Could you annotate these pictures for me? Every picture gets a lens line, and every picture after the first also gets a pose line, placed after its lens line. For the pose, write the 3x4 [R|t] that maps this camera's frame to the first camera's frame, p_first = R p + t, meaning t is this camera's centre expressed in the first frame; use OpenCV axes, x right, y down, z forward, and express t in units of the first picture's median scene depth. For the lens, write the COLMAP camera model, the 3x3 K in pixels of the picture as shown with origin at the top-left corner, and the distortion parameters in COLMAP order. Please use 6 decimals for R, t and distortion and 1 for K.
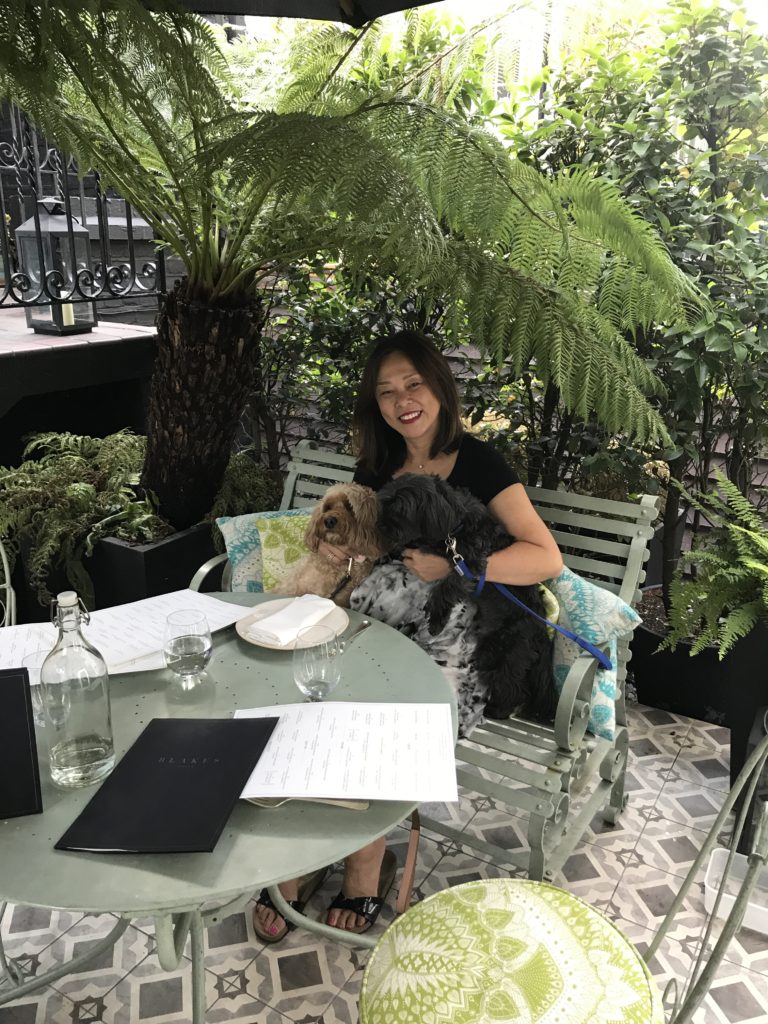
lens RADIAL K [[852.2, 0, 384.0], [0, 852.2, 512.0], [0, 0, 1]] dist [0.077146, -0.245967]
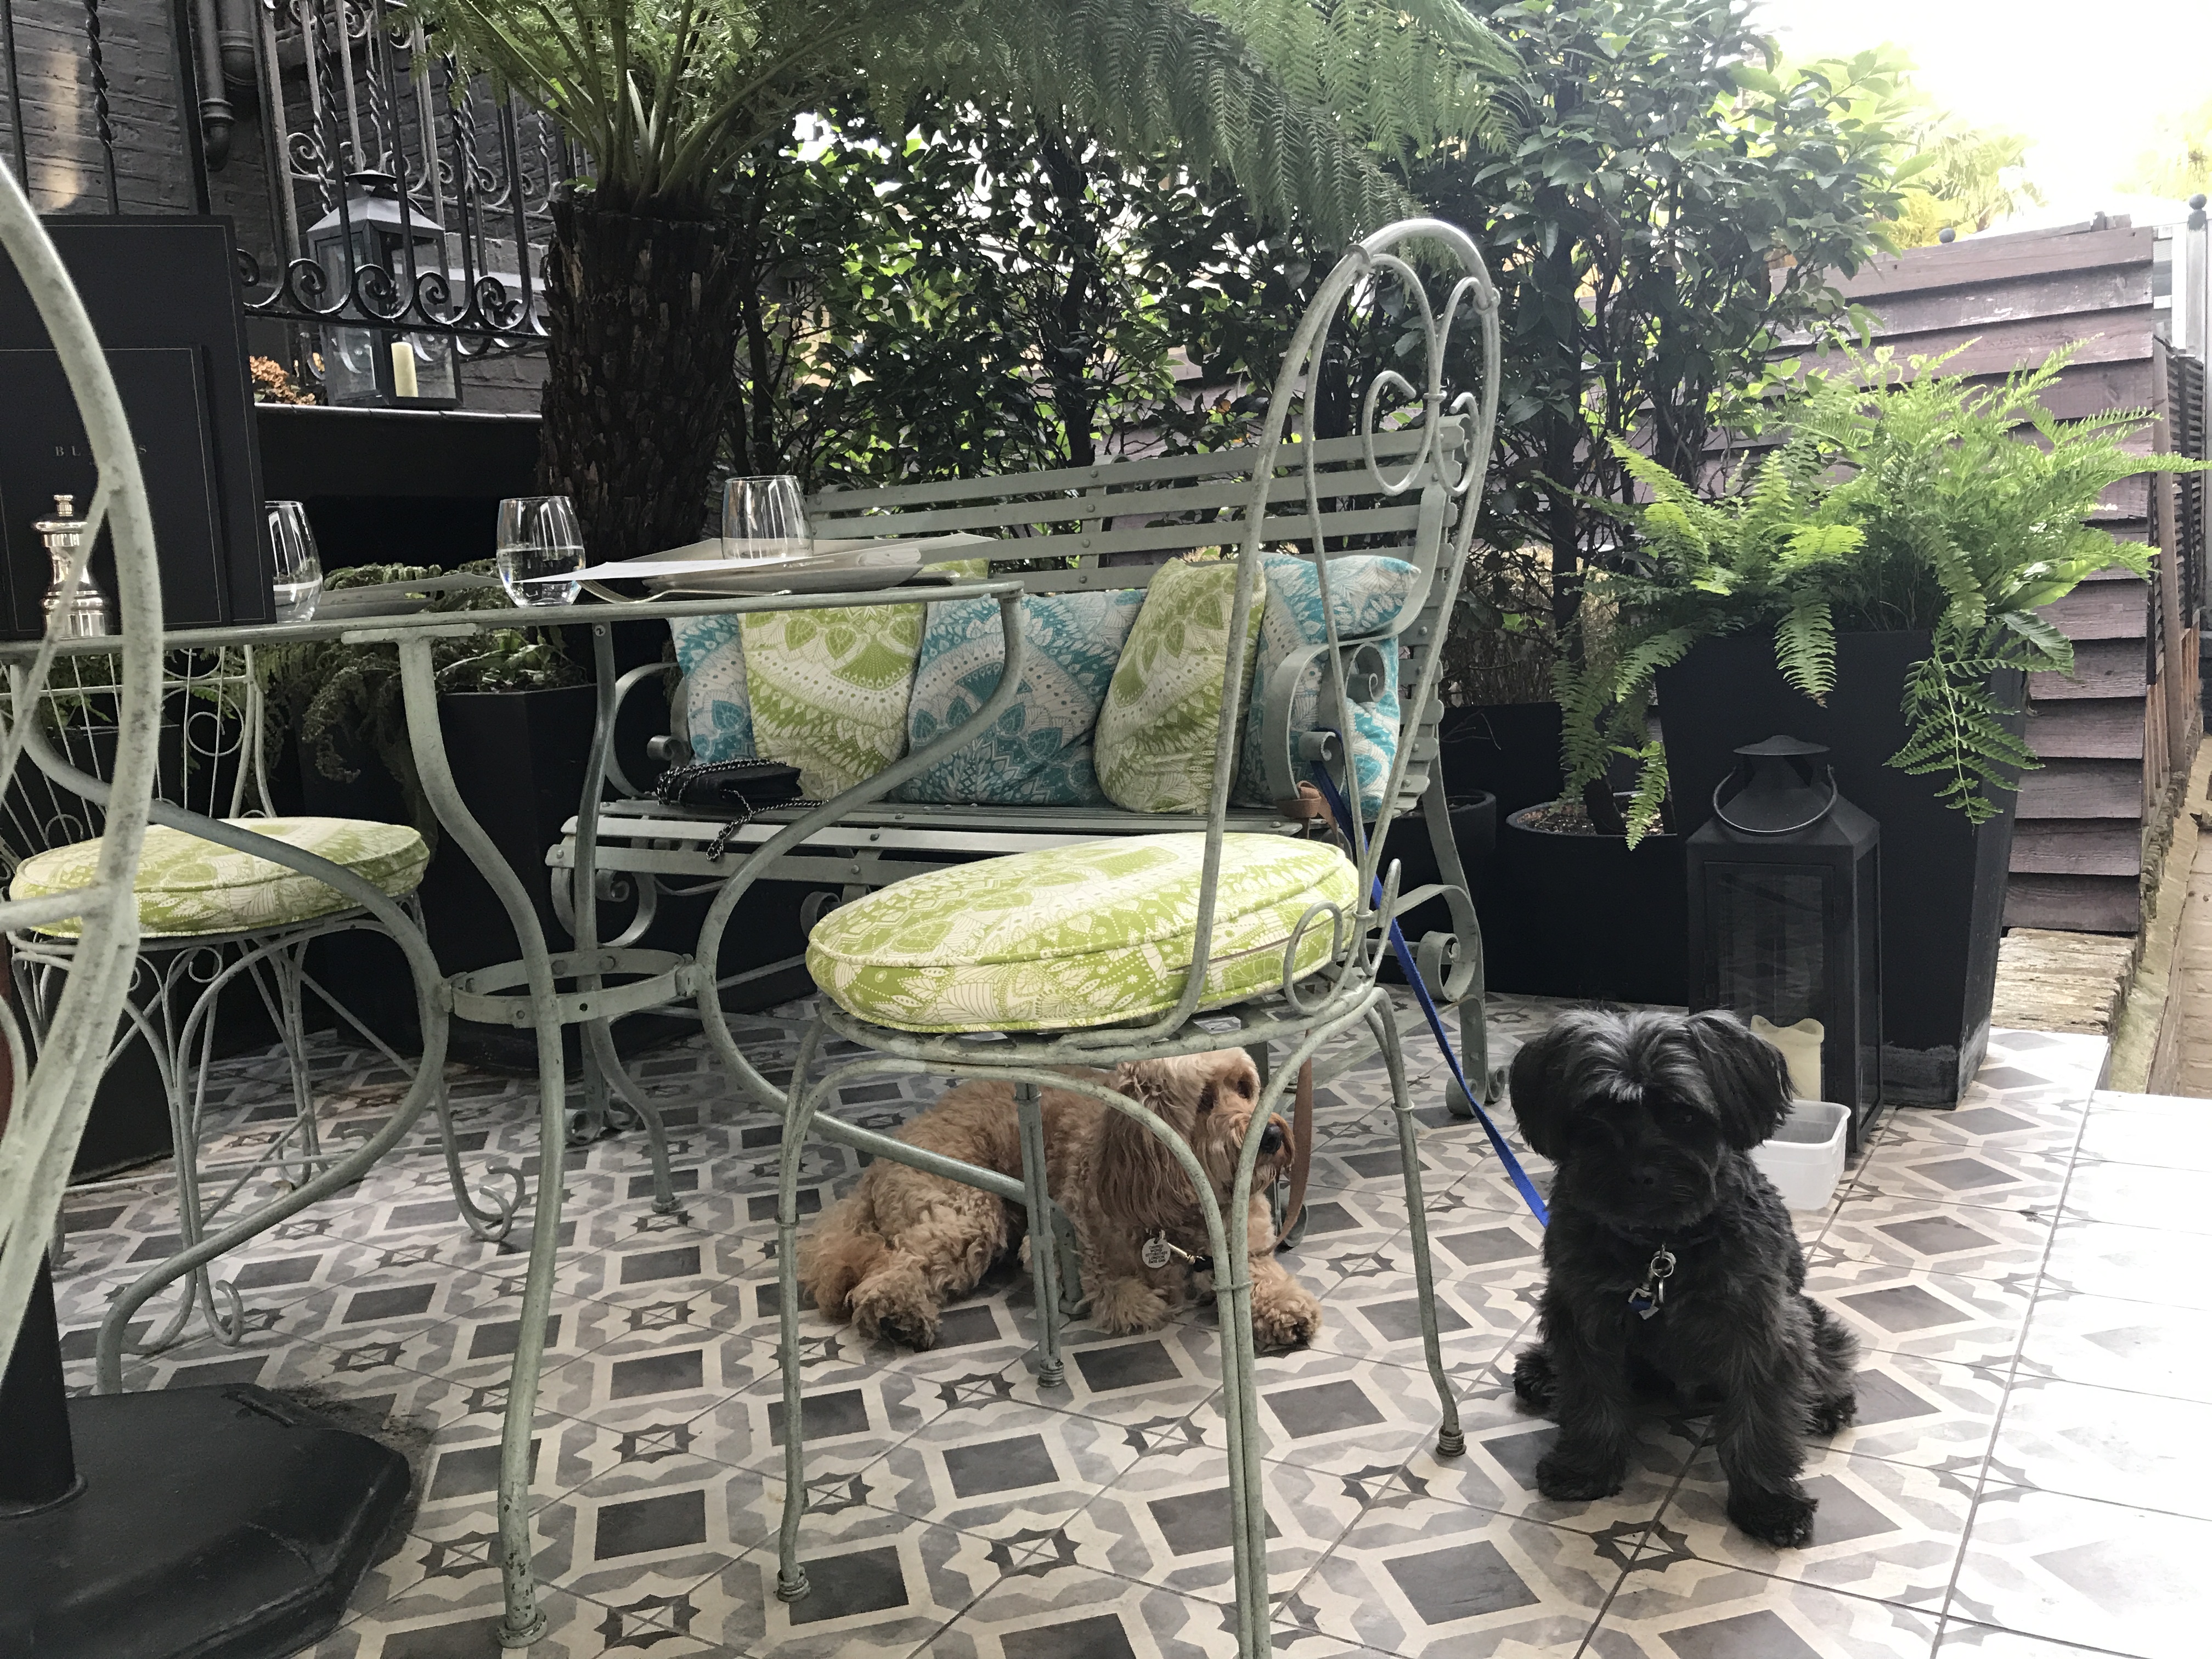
lens RADIAL K [[1841.0, 0, 1106.0], [0, 1841.0, 829.5], [0, 0, 1]] dist [0.077146, -0.245967]
pose [[0.997491, -0.065119, -0.027771, 0.101360], [0.059116, 0.982015, -0.179307, 0.369444], [0.038947, 0.177216, 0.983401, -0.075001]]
